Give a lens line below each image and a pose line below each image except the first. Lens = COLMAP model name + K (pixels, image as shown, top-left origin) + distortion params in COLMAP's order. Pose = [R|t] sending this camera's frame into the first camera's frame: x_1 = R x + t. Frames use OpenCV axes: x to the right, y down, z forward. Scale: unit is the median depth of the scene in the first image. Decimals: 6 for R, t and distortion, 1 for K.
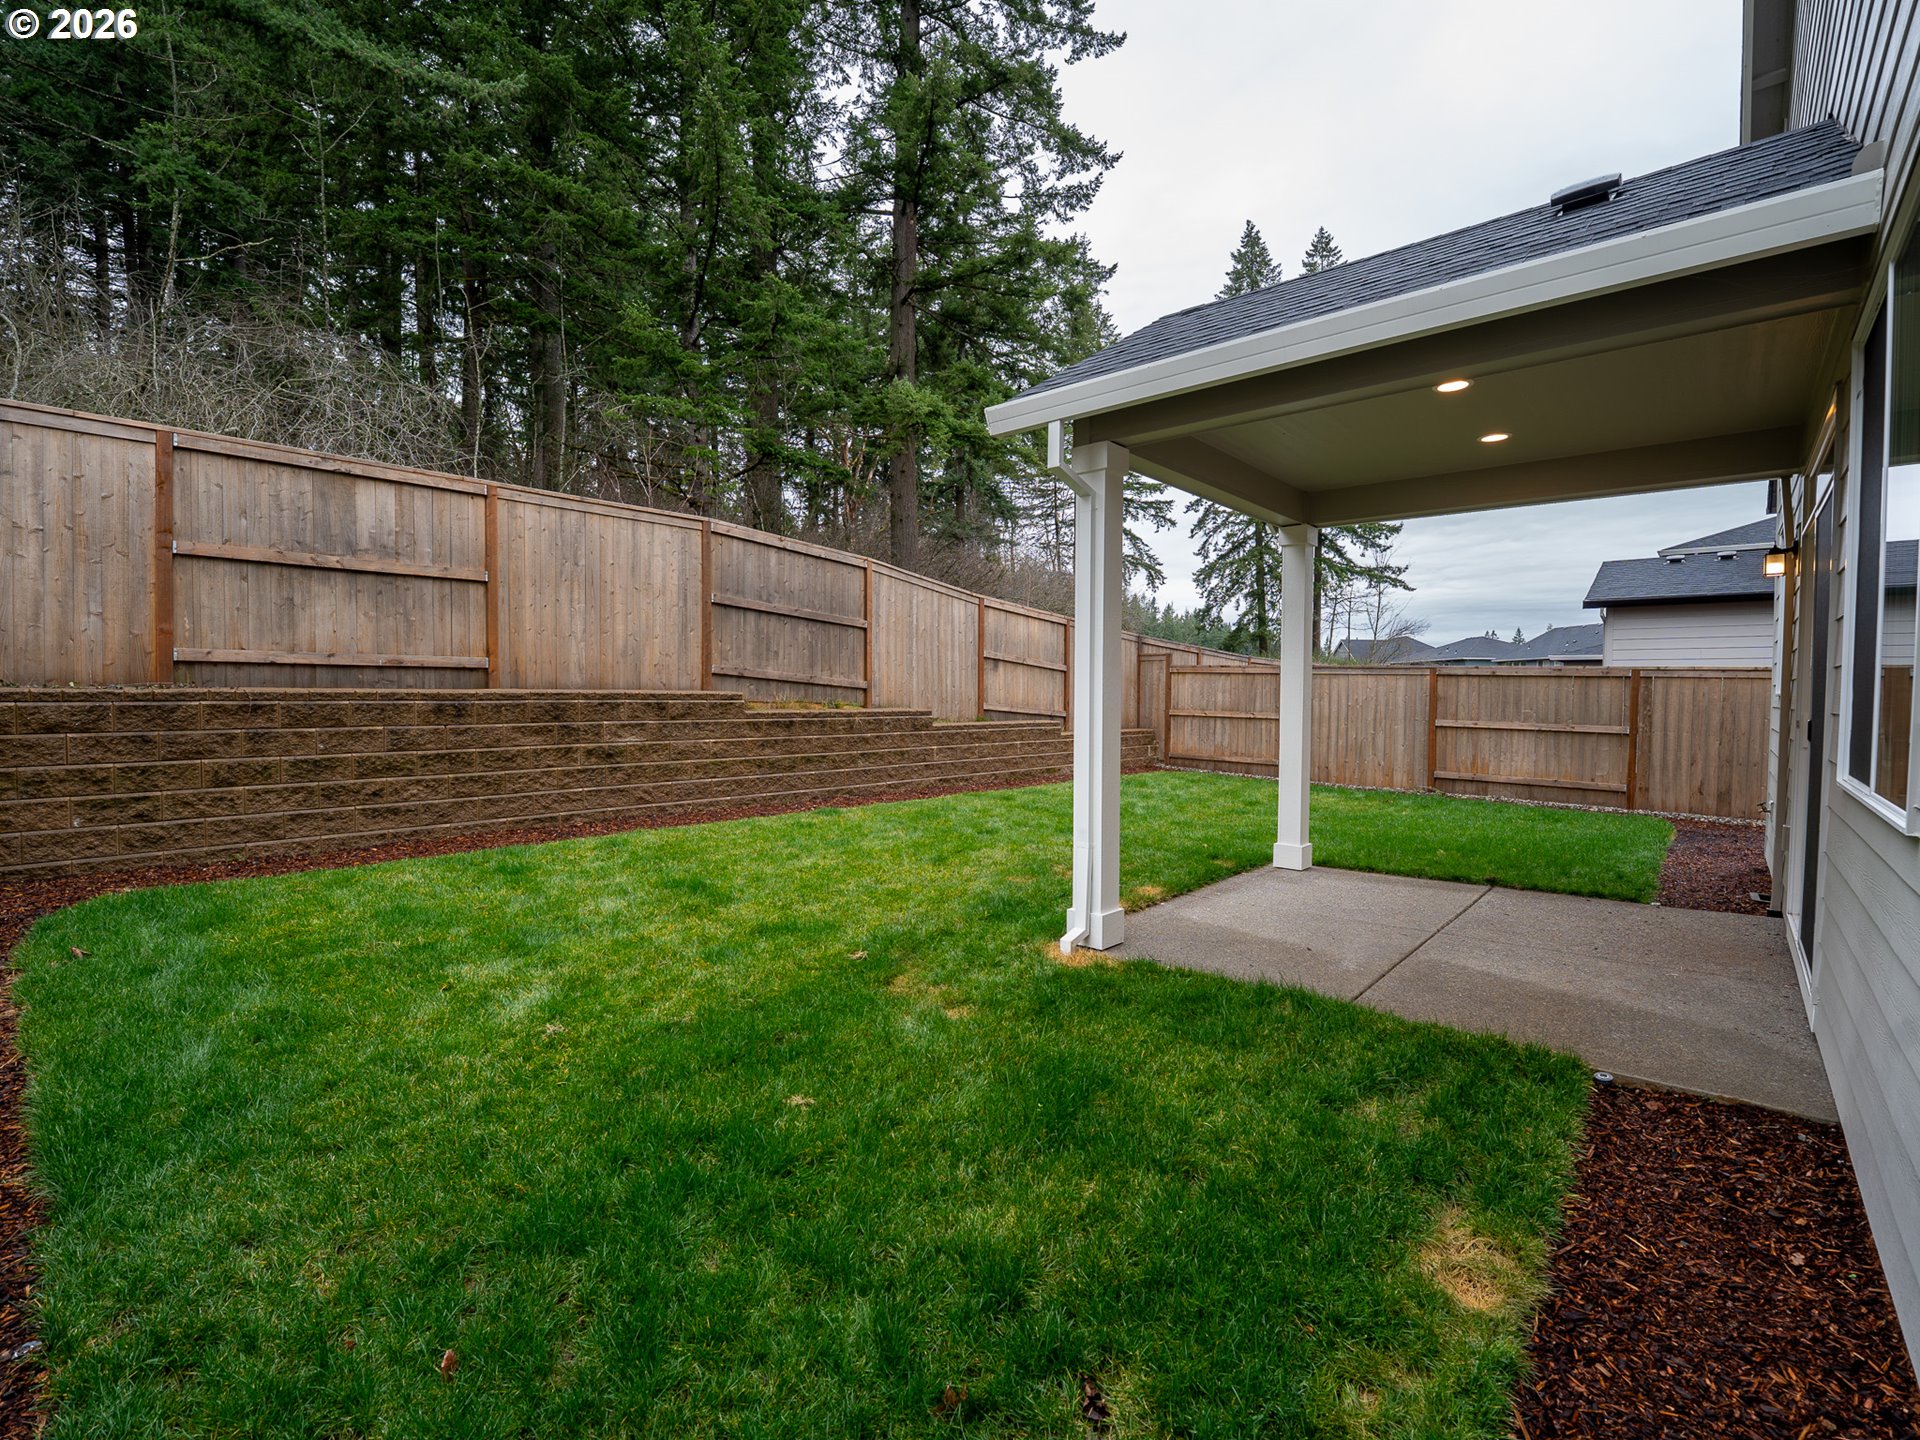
lens RADIAL K [[892.2, 0, 971.6], [0, 892.2, 726.9], [0, 0, 1]] dist [-0.024231, 0.000142]
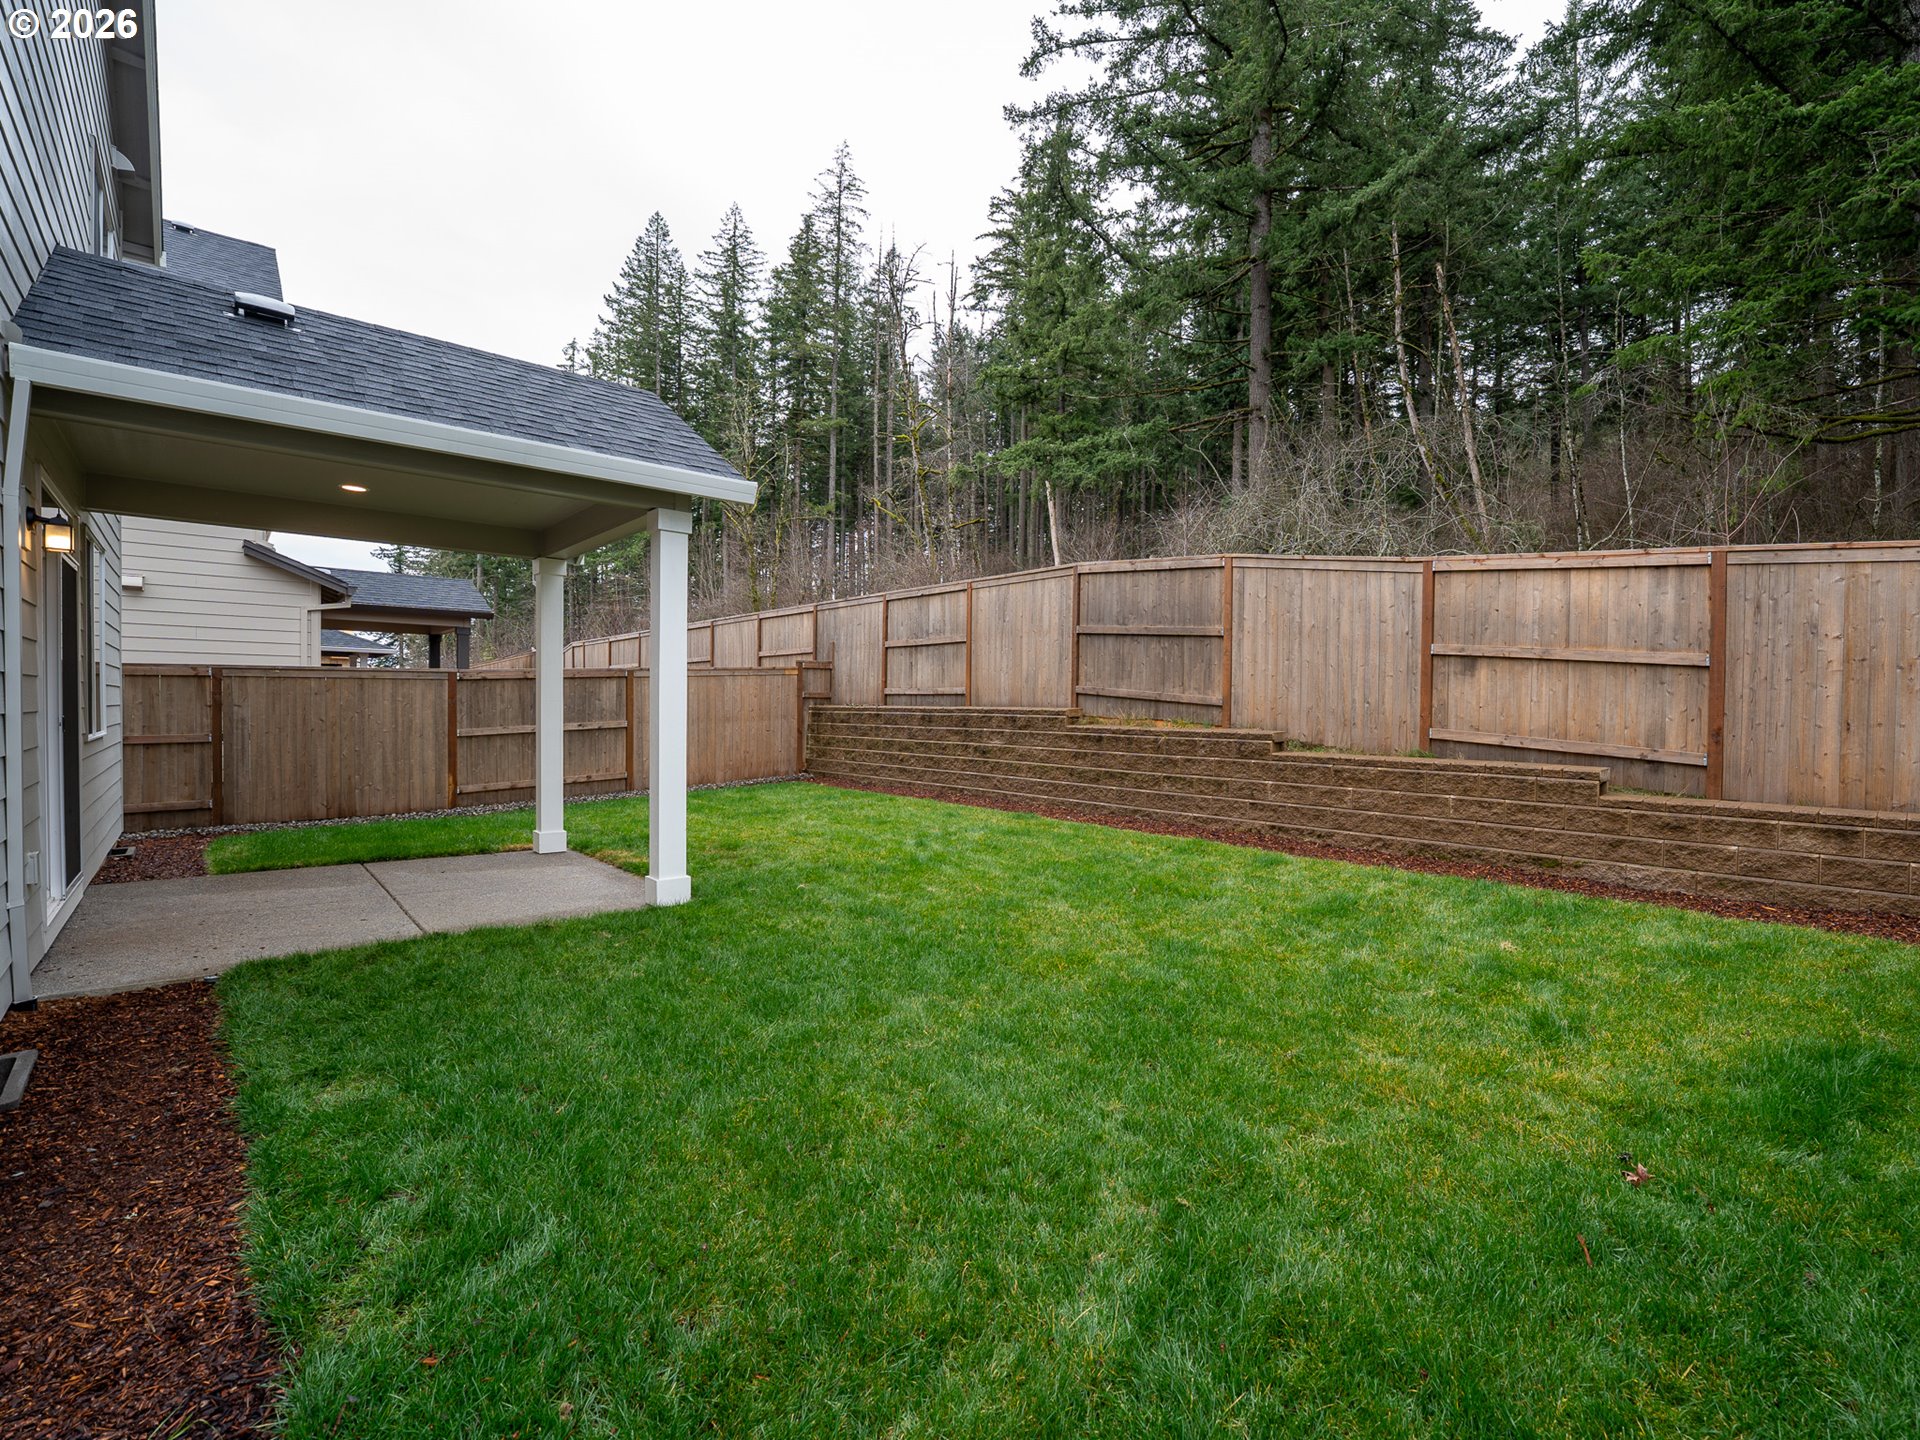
lens RADIAL K [[938.2, 0, 999.4], [0, 938.2, 719.7], [0, 0, 1]] dist [-0.031839, -0.000208]
pose [[-0.153456, 0.006498, -0.988134, 0.918095], [-0.047068, 0.998795, 0.013878, -0.036206], [0.987034, 0.048639, -0.152965, 1.050235]]
